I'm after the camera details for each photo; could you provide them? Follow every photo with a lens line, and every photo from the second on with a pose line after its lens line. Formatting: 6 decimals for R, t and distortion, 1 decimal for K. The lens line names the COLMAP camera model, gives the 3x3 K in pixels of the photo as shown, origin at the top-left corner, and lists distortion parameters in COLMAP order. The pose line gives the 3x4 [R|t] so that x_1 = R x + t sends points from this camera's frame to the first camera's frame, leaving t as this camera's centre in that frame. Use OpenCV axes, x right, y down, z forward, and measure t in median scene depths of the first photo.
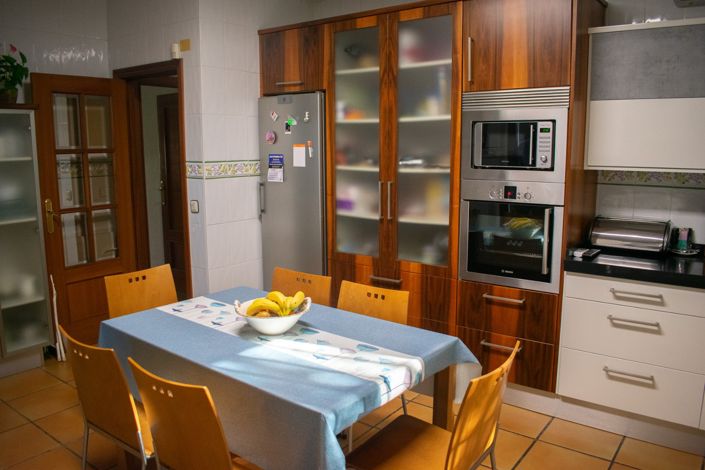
lens RADIAL K [[576.0, 0, 352.5], [0, 576.0, 235.0], [0, 0, 1]] dist [-0.084464, 0.002221]
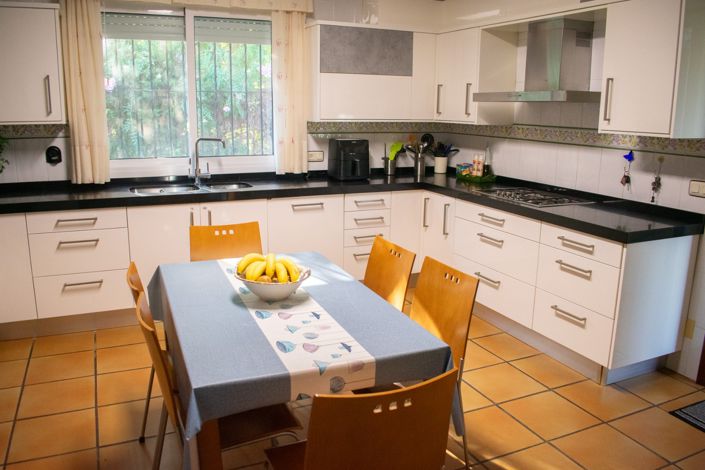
lens RADIAL K [[576.0, 0, 352.5], [0, 576.0, 235.0], [0, 0, 1]] dist [-0.084464, 0.002221]
pose [[-0.881127, -0.111020, 0.459662, -0.641452], [0.067242, 0.932756, 0.354181, -0.245083], [-0.468074, 0.342988, -0.814412, 1.575759]]
